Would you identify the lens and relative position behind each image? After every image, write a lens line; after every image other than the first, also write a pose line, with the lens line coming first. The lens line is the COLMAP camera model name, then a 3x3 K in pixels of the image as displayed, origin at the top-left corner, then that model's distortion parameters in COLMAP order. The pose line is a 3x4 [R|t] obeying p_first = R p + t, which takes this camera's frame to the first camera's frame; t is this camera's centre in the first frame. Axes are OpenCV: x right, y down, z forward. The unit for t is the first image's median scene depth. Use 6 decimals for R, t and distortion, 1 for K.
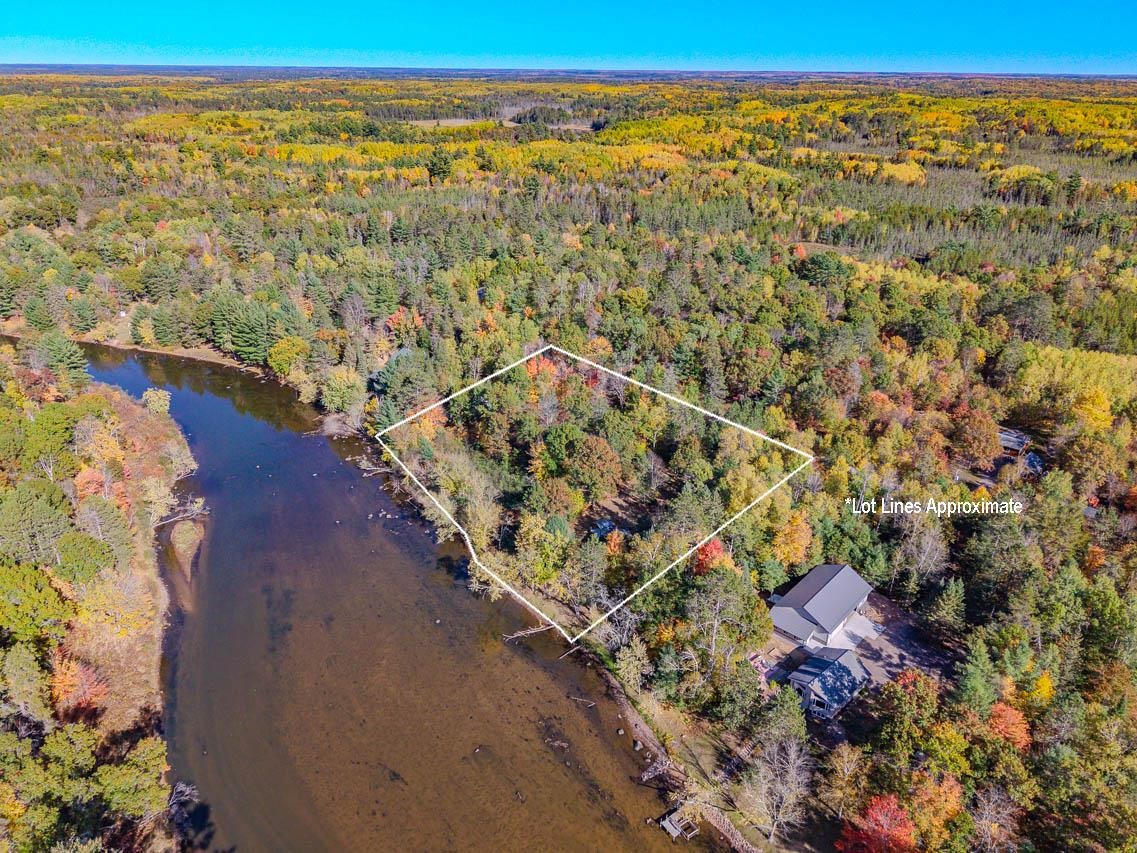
lens RADIAL K [[738.5, 0, 568.5], [0, 738.5, 426.5], [0, 0, 1]] dist [-0.003211, -0.002960]
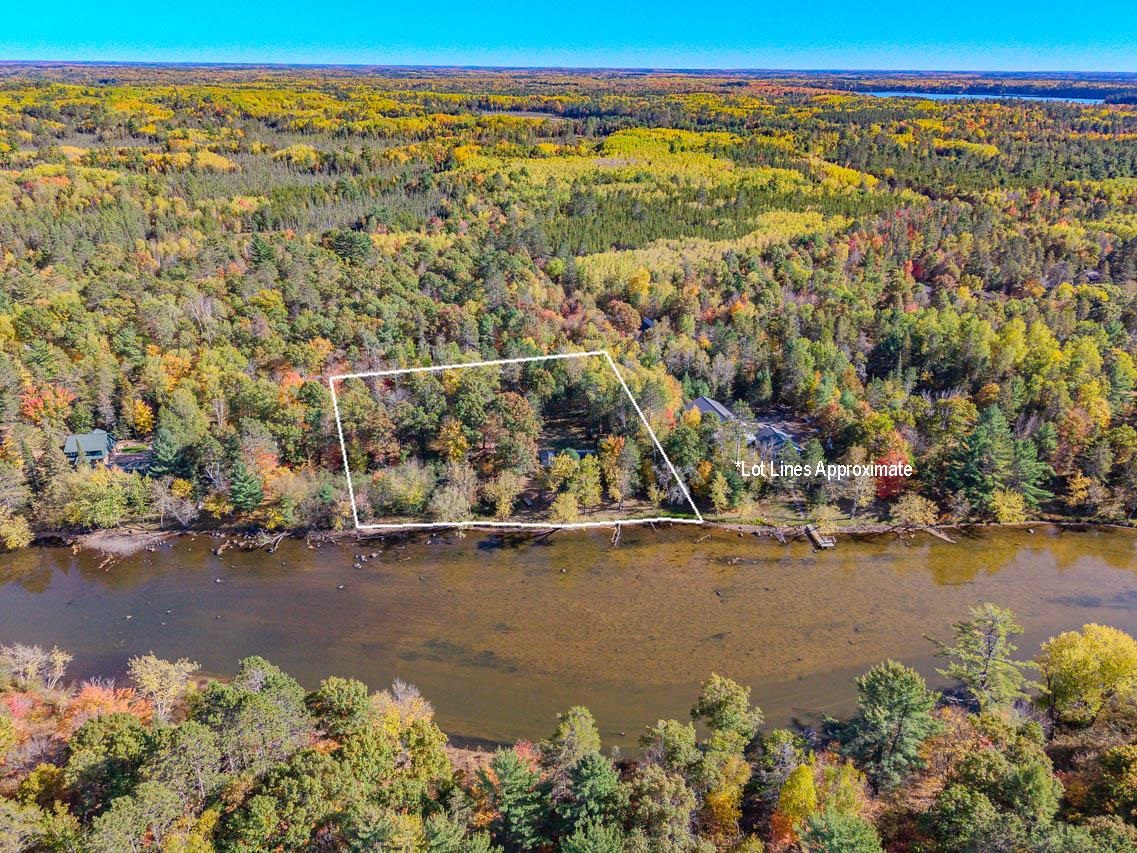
lens RADIAL K [[738.5, 0, 568.5], [0, 738.5, 426.5], [0, 0, 1]] dist [-0.003211, -0.002960]
pose [[0.549087, -0.369973, 0.749416, -0.589252], [0.359791, 0.913979, 0.187600, -0.085542], [-0.754357, 0.166624, 0.634966, 0.173611]]
